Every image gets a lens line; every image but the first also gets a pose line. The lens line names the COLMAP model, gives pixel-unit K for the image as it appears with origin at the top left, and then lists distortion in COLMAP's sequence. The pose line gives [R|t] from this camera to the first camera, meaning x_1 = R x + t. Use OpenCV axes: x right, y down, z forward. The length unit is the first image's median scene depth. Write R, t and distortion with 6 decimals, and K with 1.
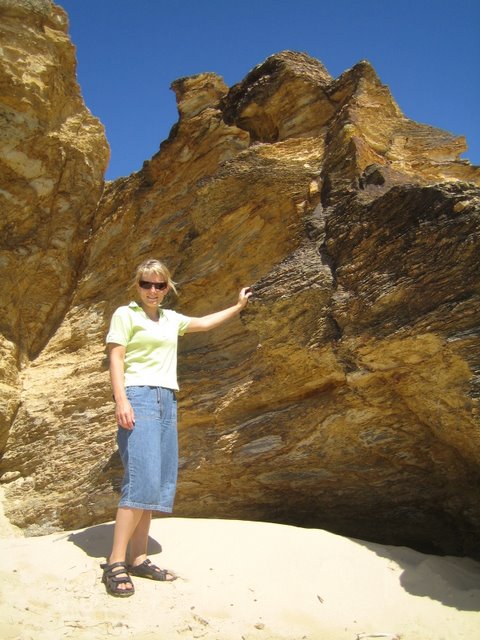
lens RADIAL K [[663.8, 0, 239.5], [0, 663.8, 320.5], [0, 0, 1]] dist [-0.107973, 0.000000]
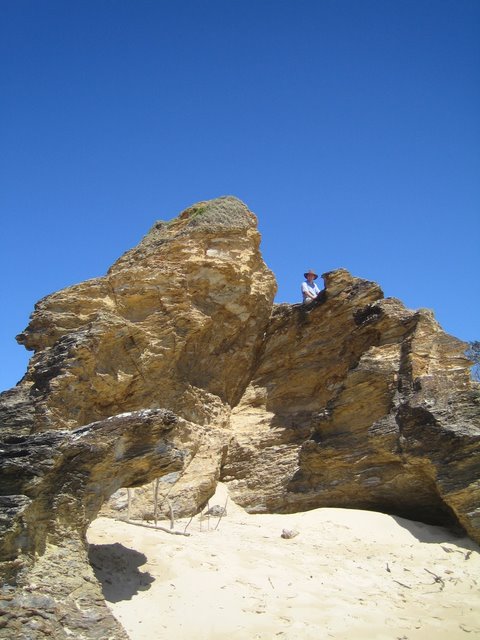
lens RADIAL K [[663.8, 0, 241.2], [0, 663.8, 320.2], [0, 0, 1]] dist [-0.107973, 0.000000]
pose [[0.991237, 0.011108, -0.131626, -0.083553], [-0.006103, 0.999245, 0.038361, -0.309736], [0.131953, -0.037222, 0.990557, -0.916982]]
